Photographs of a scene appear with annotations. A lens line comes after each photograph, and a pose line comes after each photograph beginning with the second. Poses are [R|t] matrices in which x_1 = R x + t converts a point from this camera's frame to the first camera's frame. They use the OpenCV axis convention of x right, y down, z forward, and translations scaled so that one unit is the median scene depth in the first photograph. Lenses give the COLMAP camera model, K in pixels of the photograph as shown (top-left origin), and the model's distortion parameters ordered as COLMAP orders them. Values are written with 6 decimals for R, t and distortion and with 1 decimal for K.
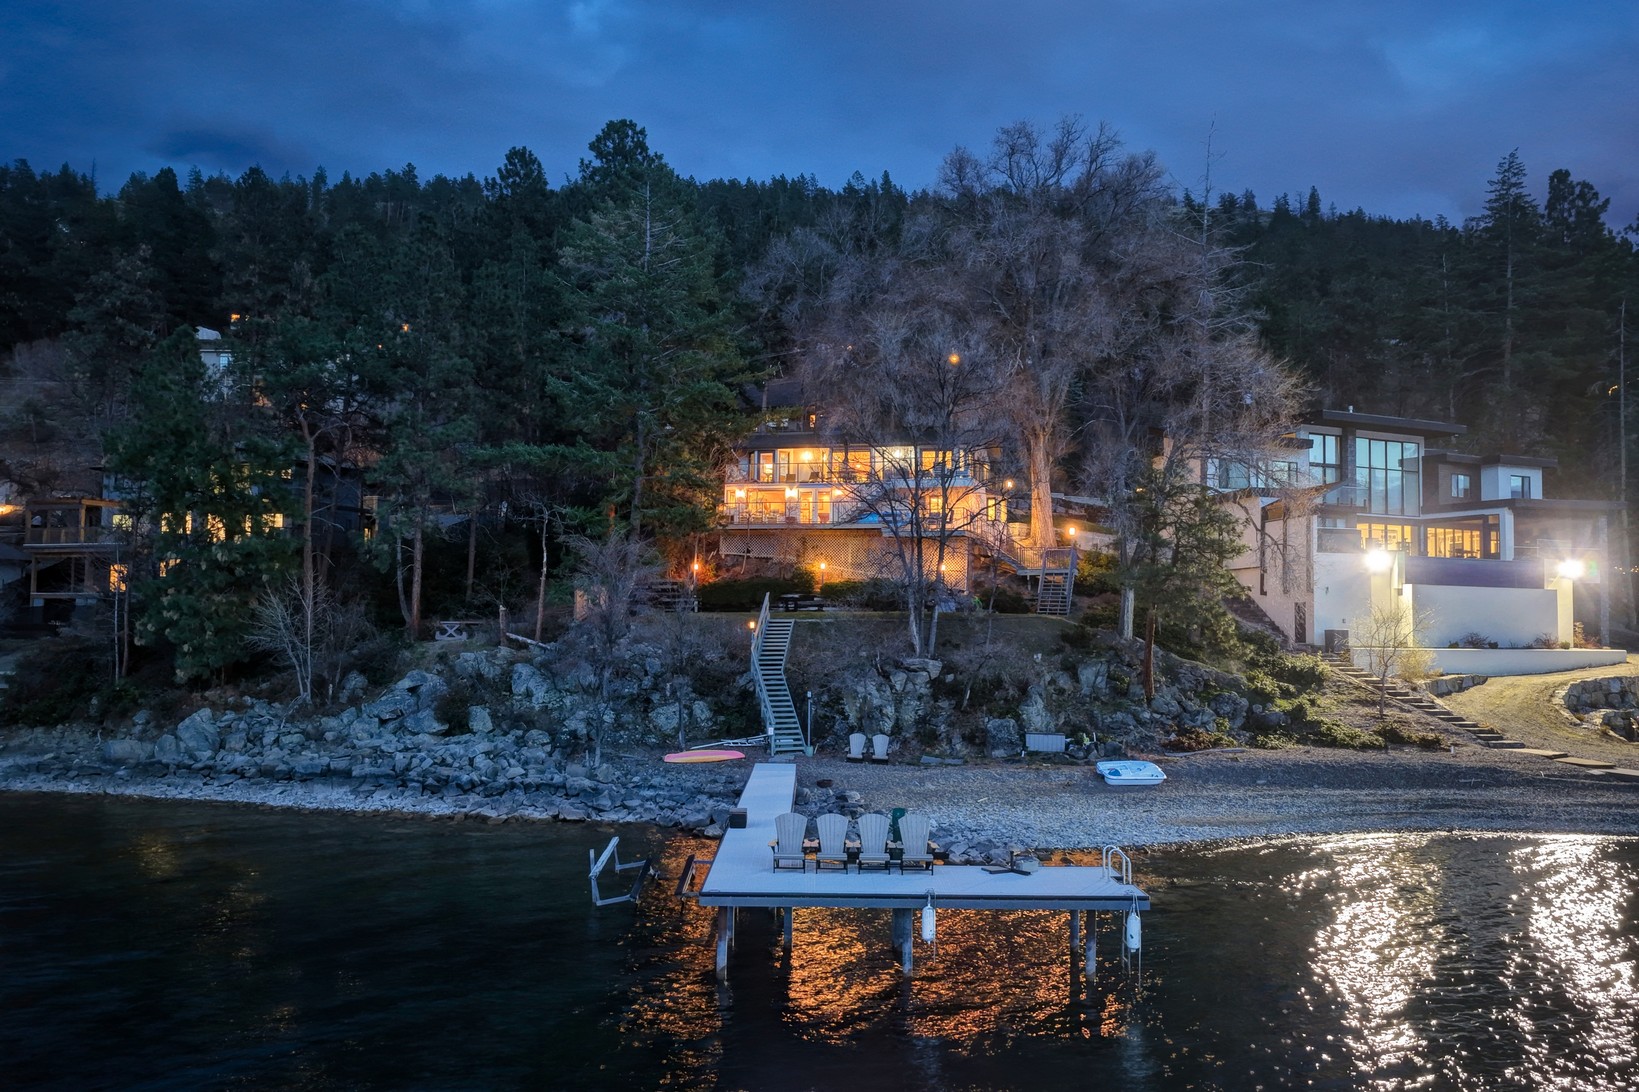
lens RADIAL K [[1352.3, 0, 823.7], [0, 1352.3, 549.8], [0, 0, 1]] dist [-0.003256, 0.008183]
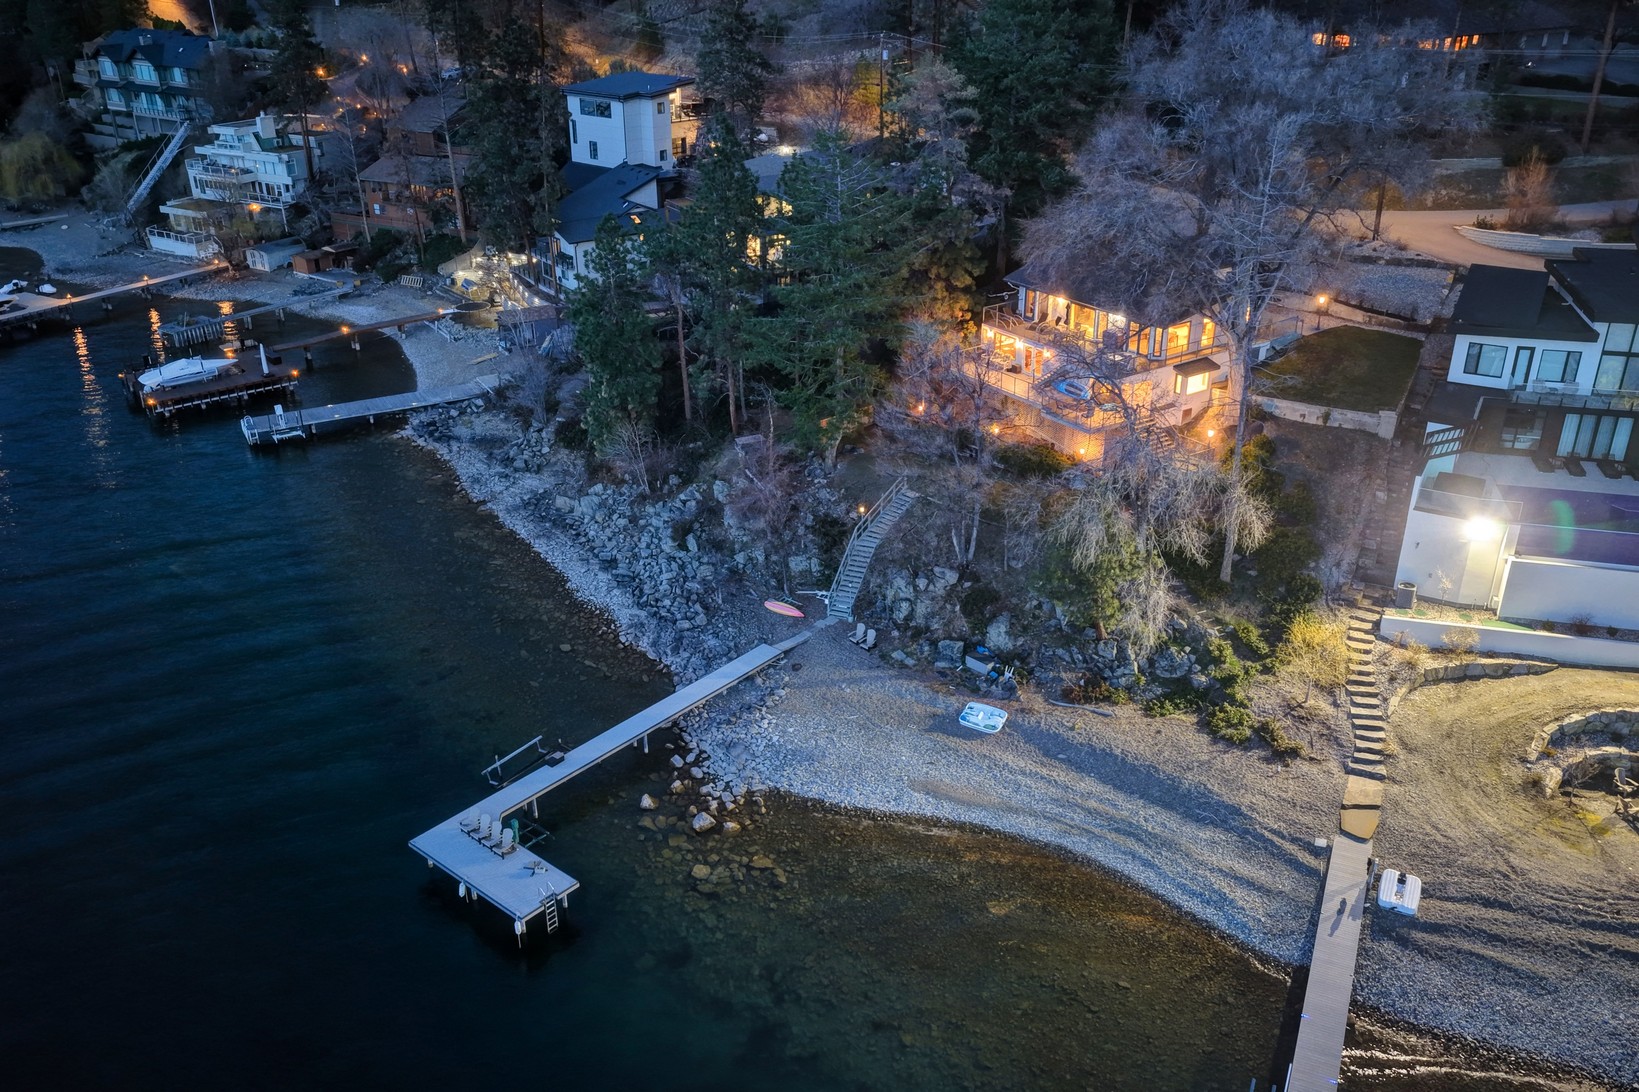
lens RADIAL K [[1350.8, 0, 825.8], [0, 1350.8, 556.6], [0, 0, 1]] dist [-0.004120, 0.009993]
pose [[0.758932, 0.267653, -0.593619, 0.724925], [0.052006, 0.883794, 0.464977, -0.526779], [0.649090, -0.383758, 0.656820, 0.021986]]
